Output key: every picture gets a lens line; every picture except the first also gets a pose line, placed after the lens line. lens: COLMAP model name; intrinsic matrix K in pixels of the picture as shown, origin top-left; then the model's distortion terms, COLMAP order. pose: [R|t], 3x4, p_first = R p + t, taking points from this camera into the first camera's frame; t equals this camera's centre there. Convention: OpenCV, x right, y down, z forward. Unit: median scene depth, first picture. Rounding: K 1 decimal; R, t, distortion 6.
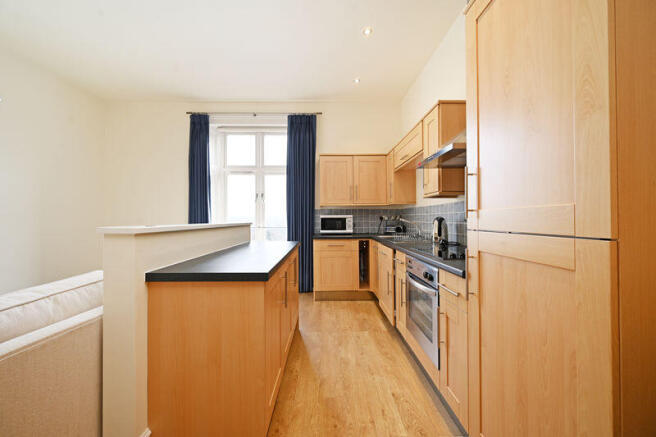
lens RADIAL K [[258.8, 0, 328.0], [0, 258.8, 218.5], [0, 0, 1]] dist [0.000405, 0.000053]
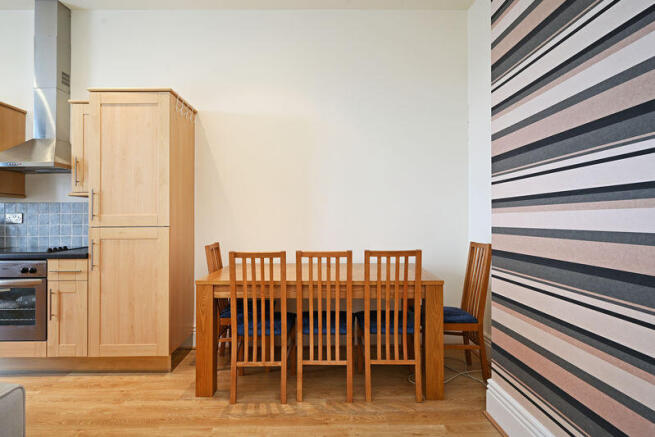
lens RADIAL K [[370.7, 0, 329.1], [0, 370.7, 209.5], [0, 0, 1]] dist [-0.001851, -0.000019]
pose [[-0.010727, 0.024077, 0.999653, -1.855078], [-0.000751, 0.999710, -0.024087, -0.010524], [-0.999942, -0.001009, -0.010705, -0.466991]]
